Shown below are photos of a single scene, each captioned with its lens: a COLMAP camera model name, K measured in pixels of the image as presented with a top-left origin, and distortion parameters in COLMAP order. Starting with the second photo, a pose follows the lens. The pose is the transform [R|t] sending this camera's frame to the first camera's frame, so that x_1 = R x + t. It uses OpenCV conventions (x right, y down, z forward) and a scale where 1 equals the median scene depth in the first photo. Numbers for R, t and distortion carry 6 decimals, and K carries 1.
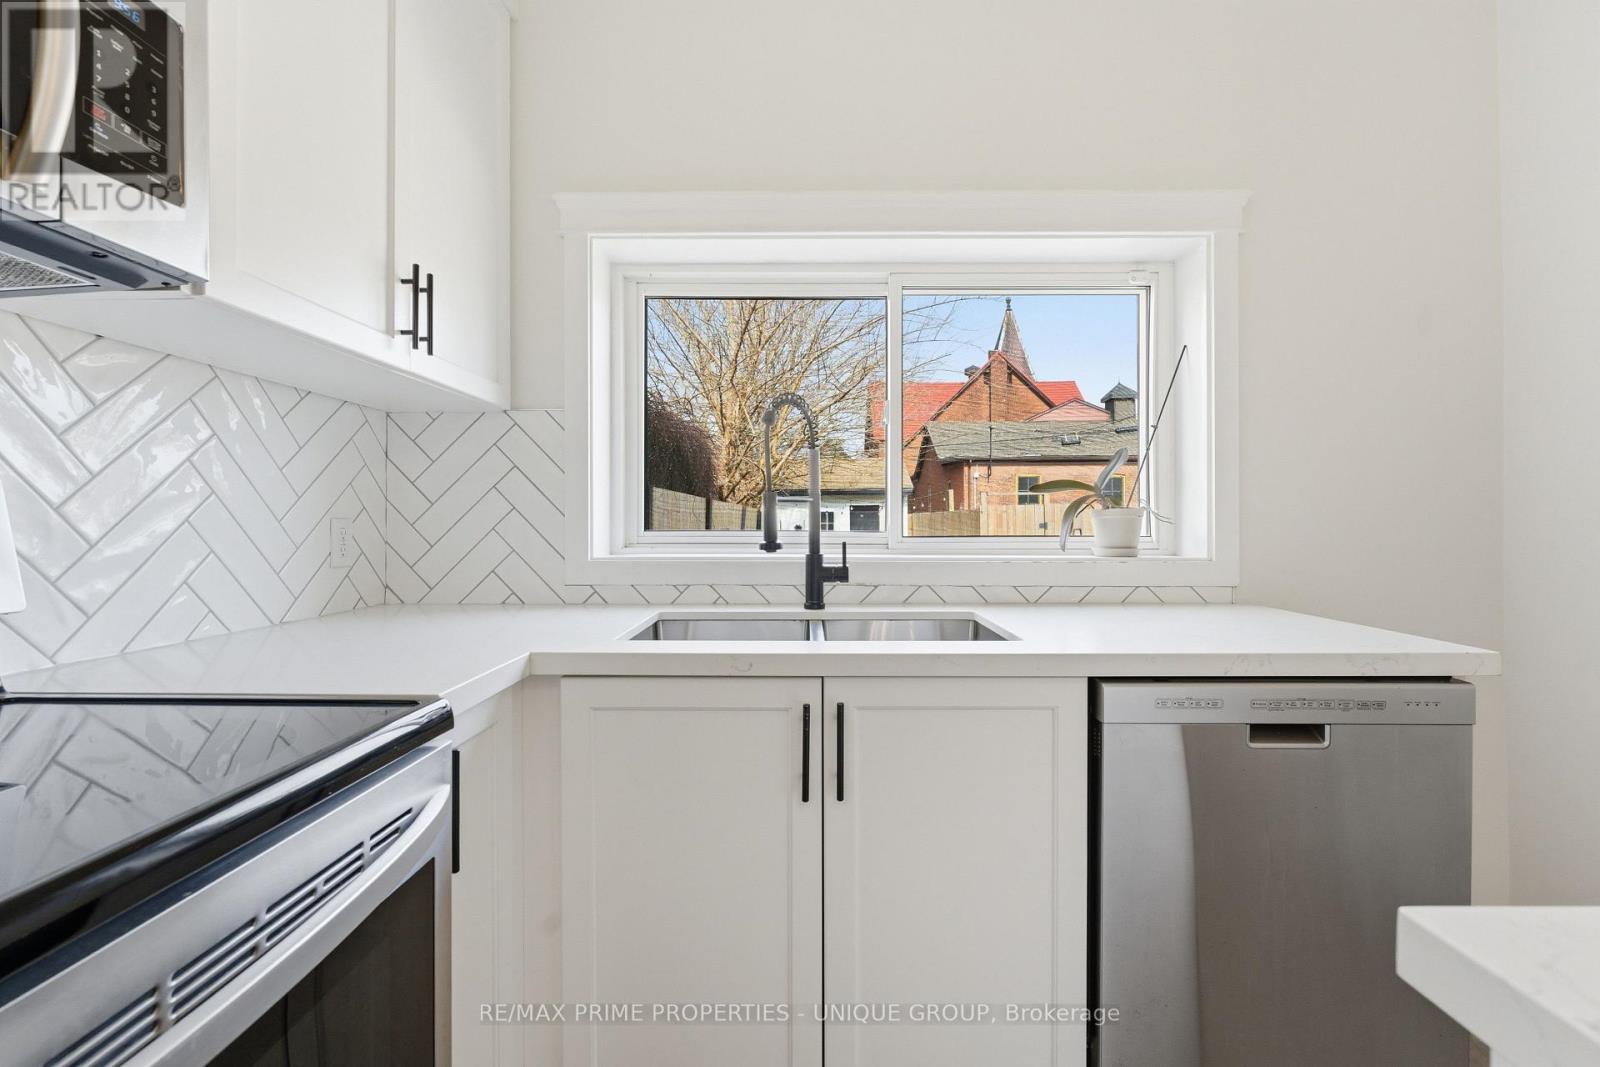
lens RADIAL K [[688.8, 0, 797.0], [0, 688.8, 524.5], [0, 0, 1]] dist [0.000782, -0.000010]
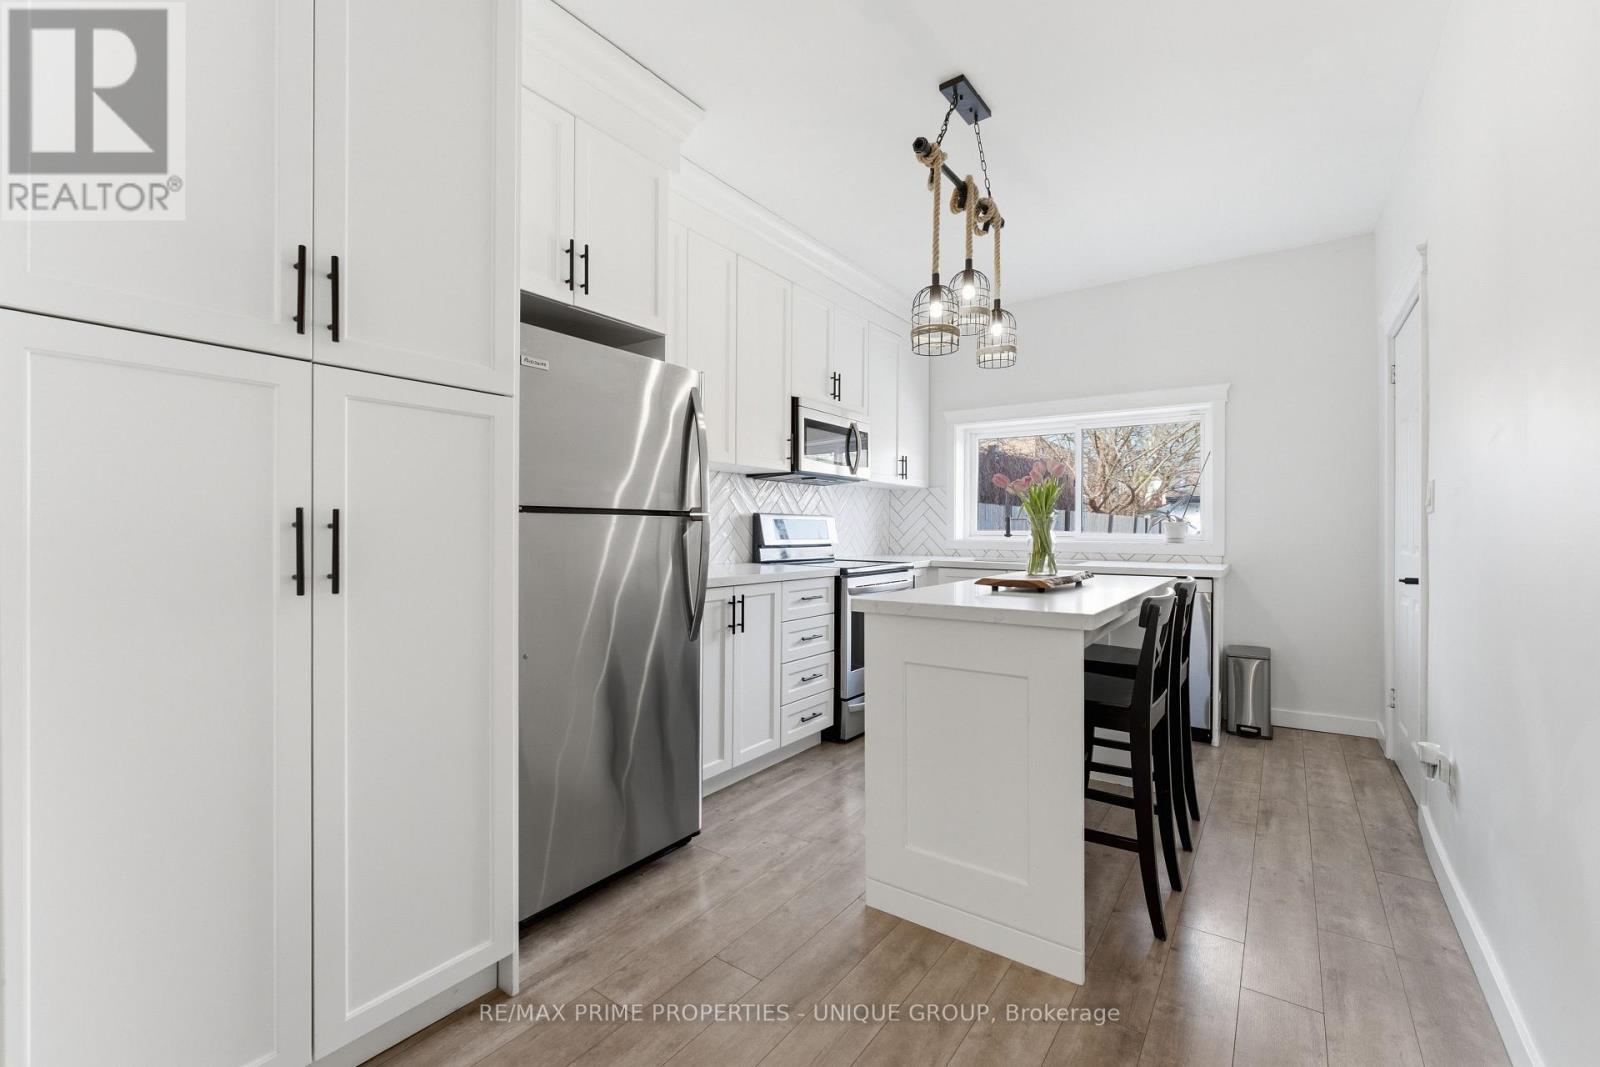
lens RADIAL K [[654.9, 0, 810.4], [0, 654.9, 529.7], [0, 0, 1]] dist [0.004091, 0.000693]
pose [[0.830049, 0.006182, -0.557656, 0.698142], [-0.005610, 0.999981, 0.002734, 0.004057], [0.557662, 0.000859, 0.830067, -1.541401]]
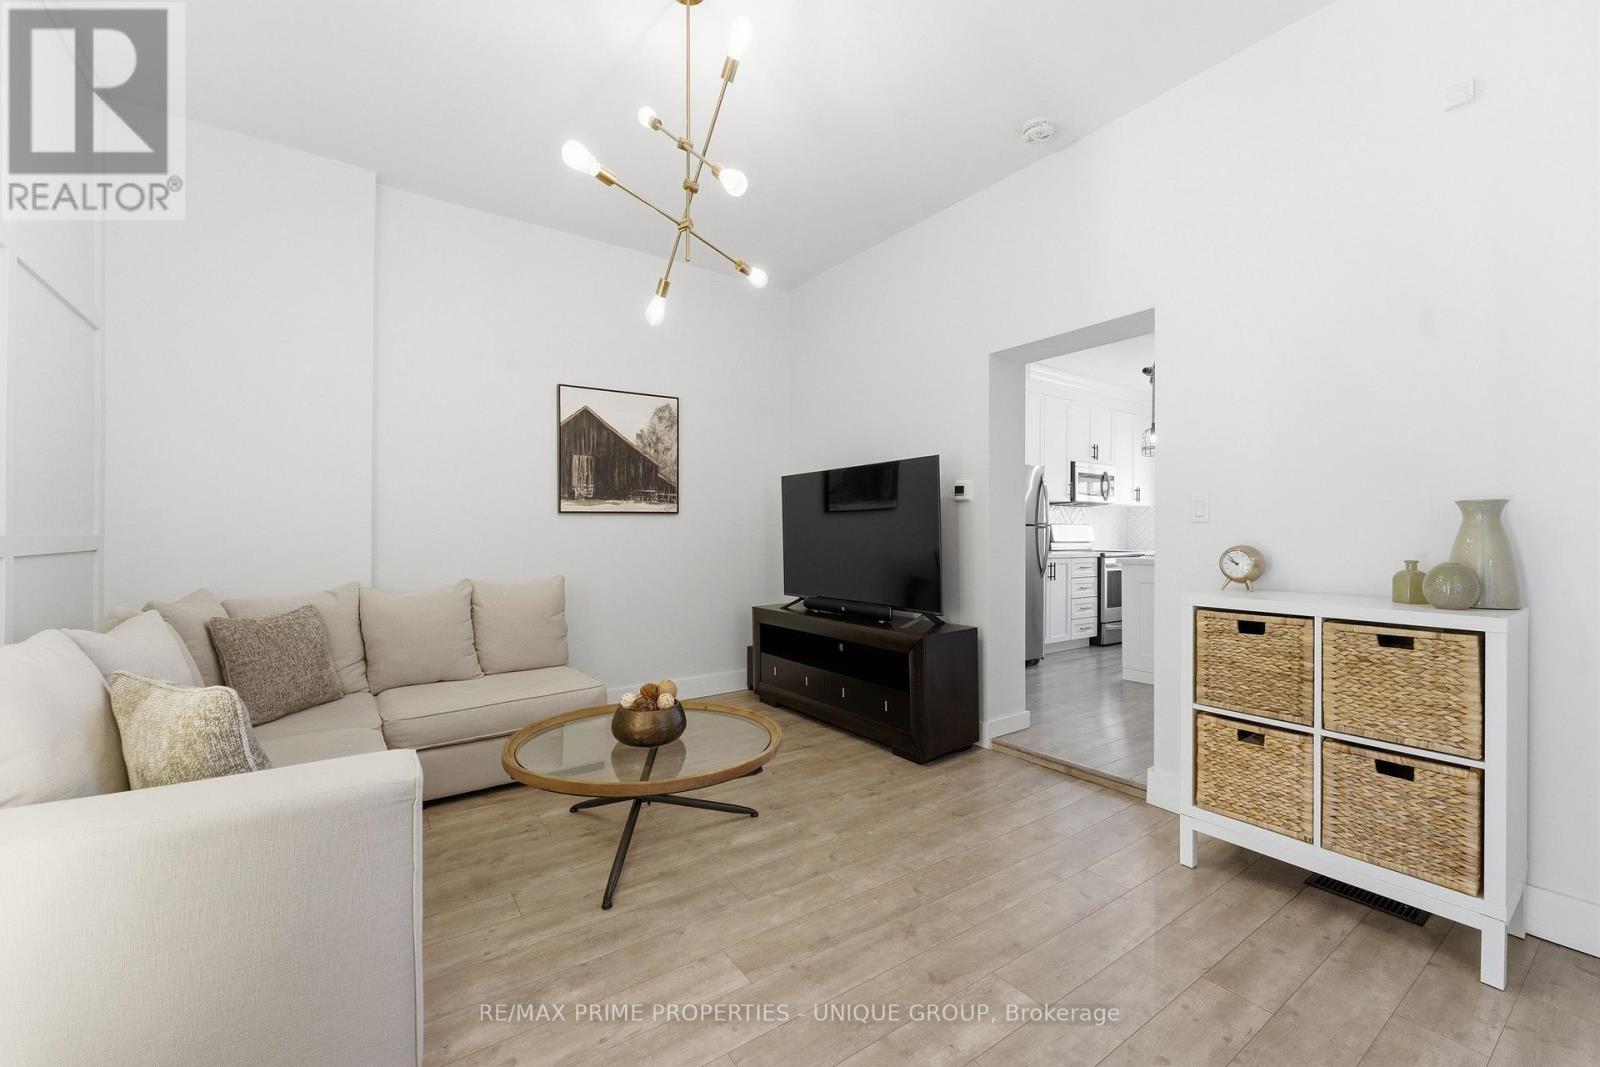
lens RADIAL K [[654.9, 0, 793.0], [0, 654.9, 530.4], [0, 0, 1]] dist [0.004091, 0.000693]
pose [[0.594980, -0.000746, -0.803740, 1.570349], [-0.005520, 0.999972, -0.005015, 0.023818], [0.803722, 0.007420, 0.594959, -3.356723]]
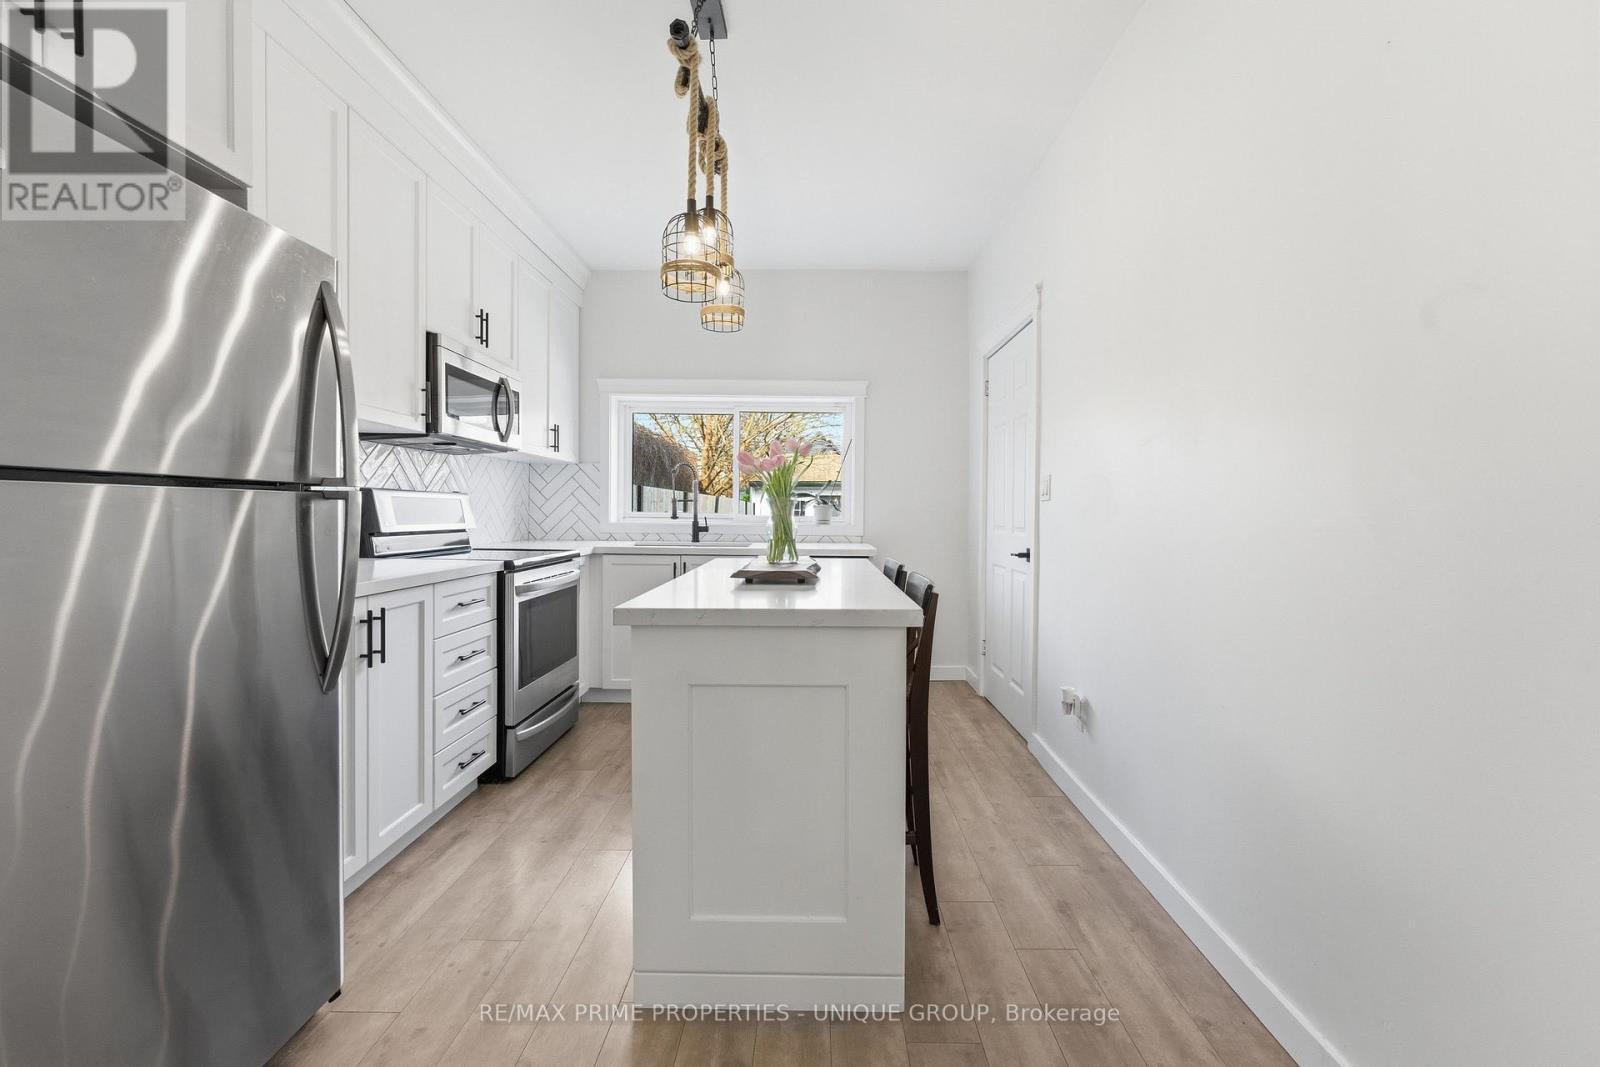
lens RADIAL K [[654.9, 0, 794.0], [0, 654.9, 524.7], [0, 0, 1]] dist [0.004091, 0.000693]
pose [[0.999934, 0.011466, 0.000098, 0.377037], [-0.011466, 0.999711, 0.021110, -0.000957], [0.000144, -0.021110, 0.999777, -1.406757]]
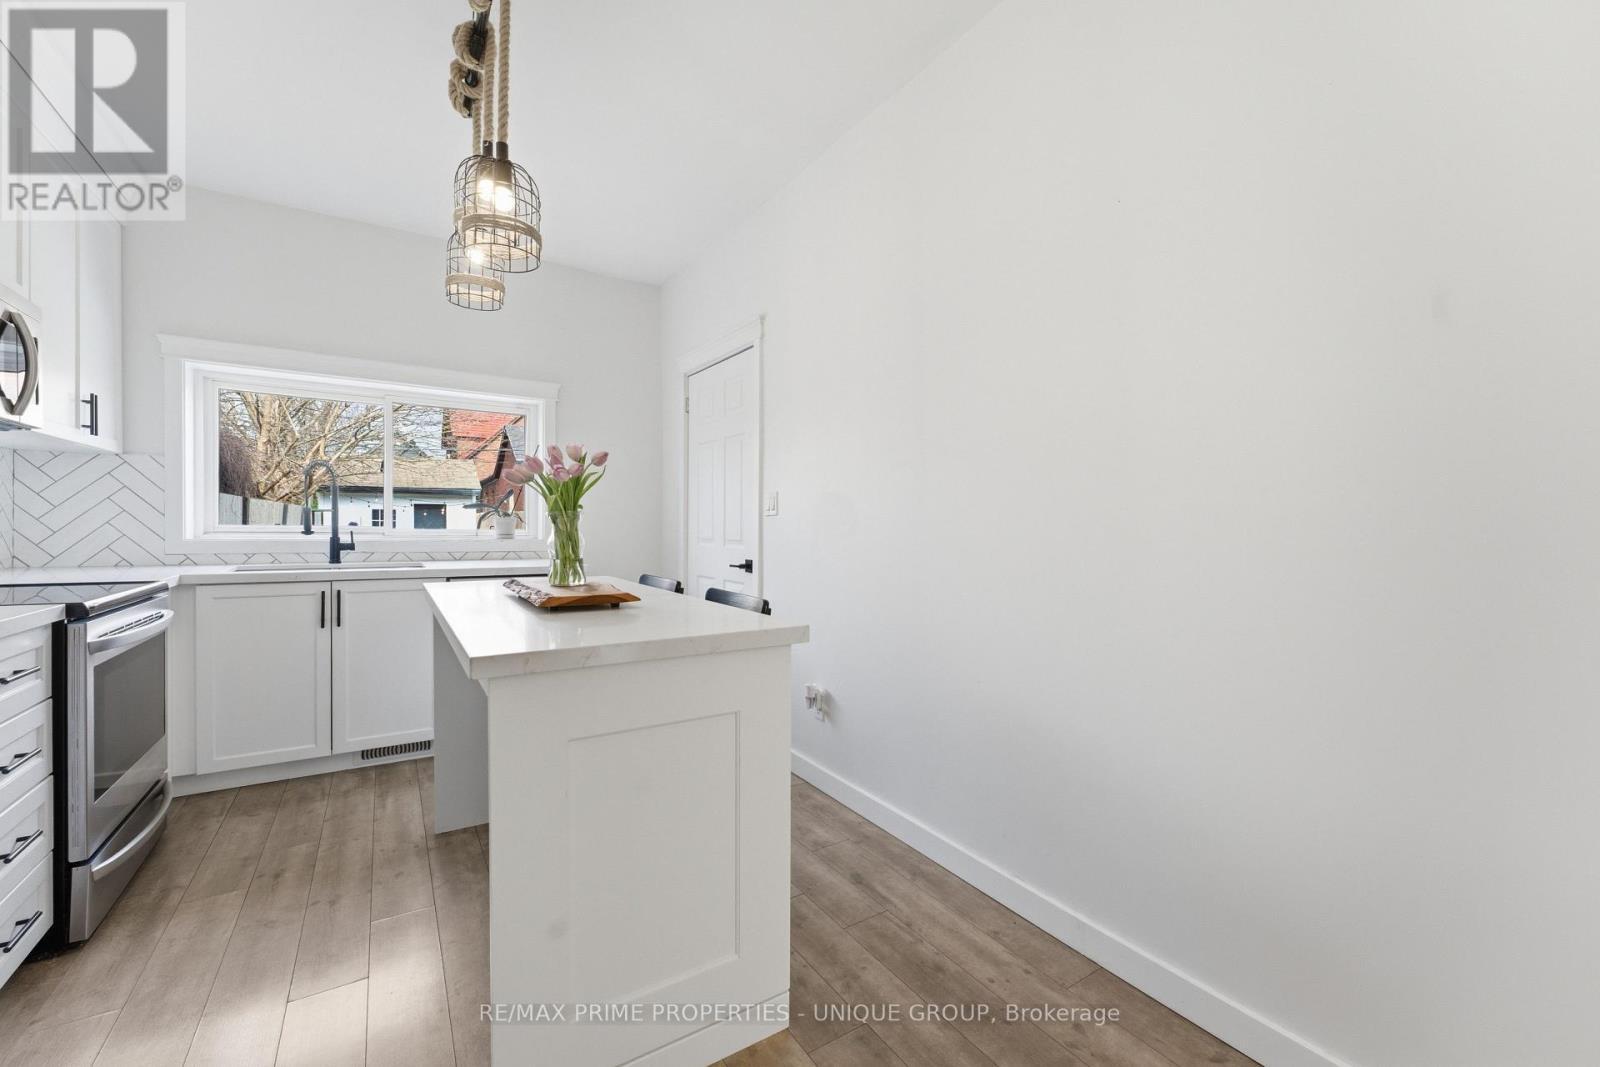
lens RADIAL K [[654.9, 0, 784.4], [0, 654.9, 534.5], [0, 0, 1]] dist [0.004091, 0.000693]
pose [[0.838690, 0.002772, 0.544602, 0.078300], [-0.011328, 0.999859, 0.012356, -0.003351], [-0.544491, -0.016532, 0.838604, -1.282442]]
